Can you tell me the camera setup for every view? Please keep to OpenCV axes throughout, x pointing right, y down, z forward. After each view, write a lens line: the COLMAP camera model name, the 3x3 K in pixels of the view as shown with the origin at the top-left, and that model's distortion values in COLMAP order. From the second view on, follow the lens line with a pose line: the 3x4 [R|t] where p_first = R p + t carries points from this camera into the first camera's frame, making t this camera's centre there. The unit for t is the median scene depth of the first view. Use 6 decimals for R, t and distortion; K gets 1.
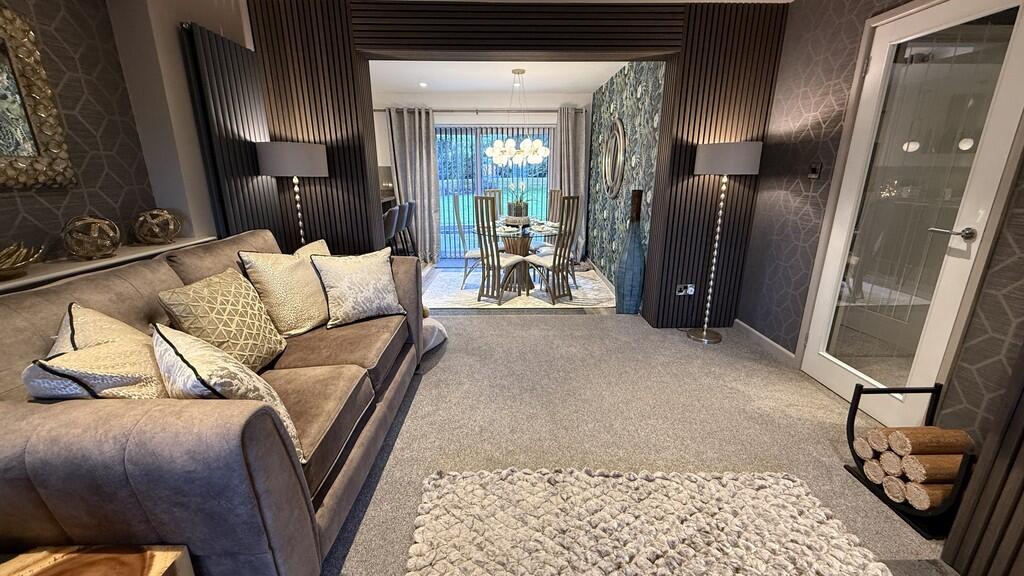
lens RADIAL K [[408.1, 0, 508.0], [0, 408.1, 288.3], [0, 0, 1]] dist [0.000434, -0.000049]
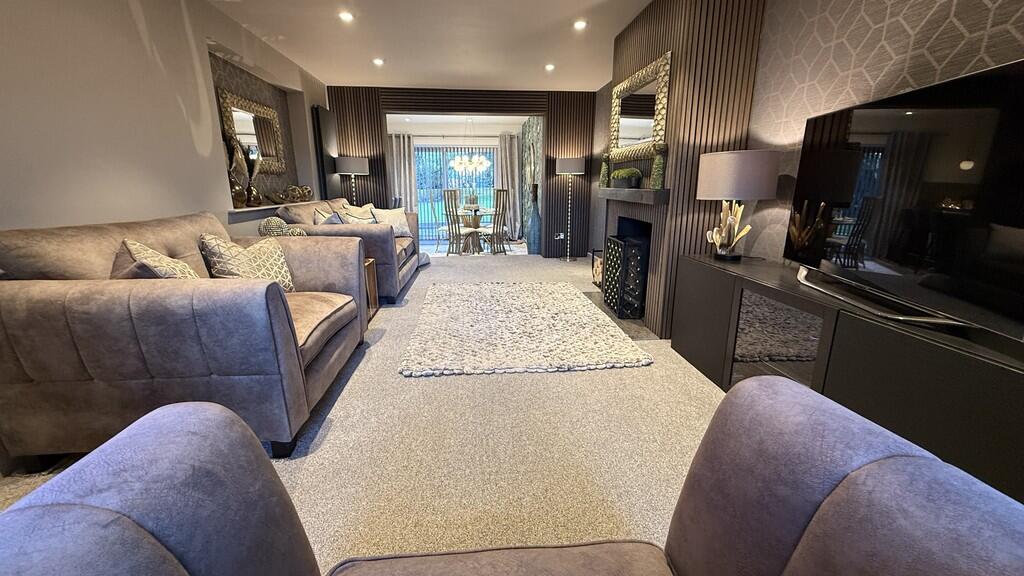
lens RADIAL K [[408.1, 0, 508.0], [0, 408.1, 288.3], [0, 0, 1]] dist [0.000434, -0.000049]
pose [[0.996536, -0.021445, 0.080347, 0.032162], [0.024124, 0.999180, -0.032524, 0.206575], [-0.079583, 0.034350, 0.996236, -0.578924]]
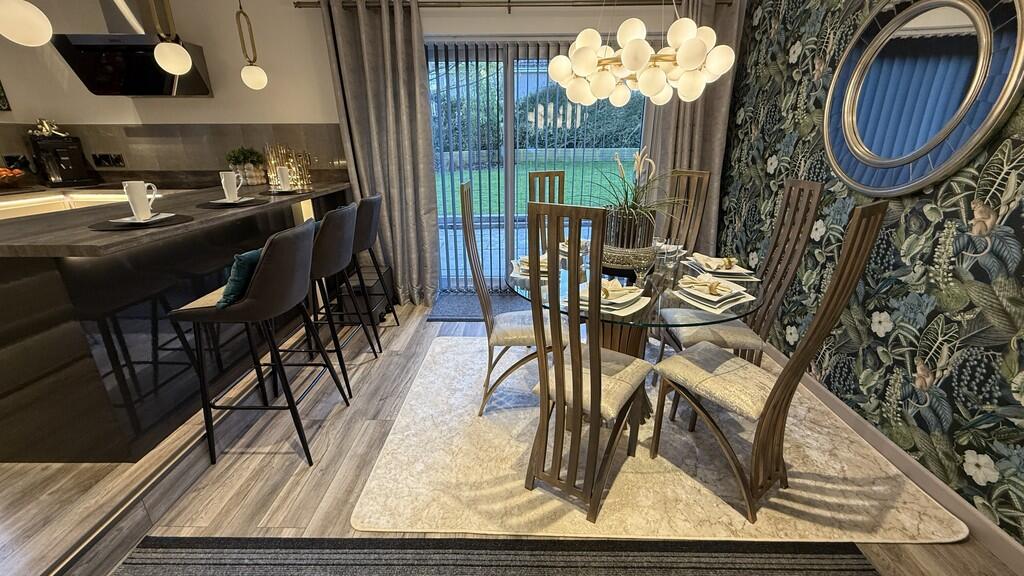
lens RADIAL K [[408.1, 0, 508.0], [0, 408.1, 288.3], [0, 0, 1]] dist [0.000434, -0.000049]
pose [[0.999613, 0.004594, -0.027443, -0.080672], [-0.002872, 0.998043, 0.062465, -0.166536], [0.027676, -0.062362, 0.997670, 0.640169]]
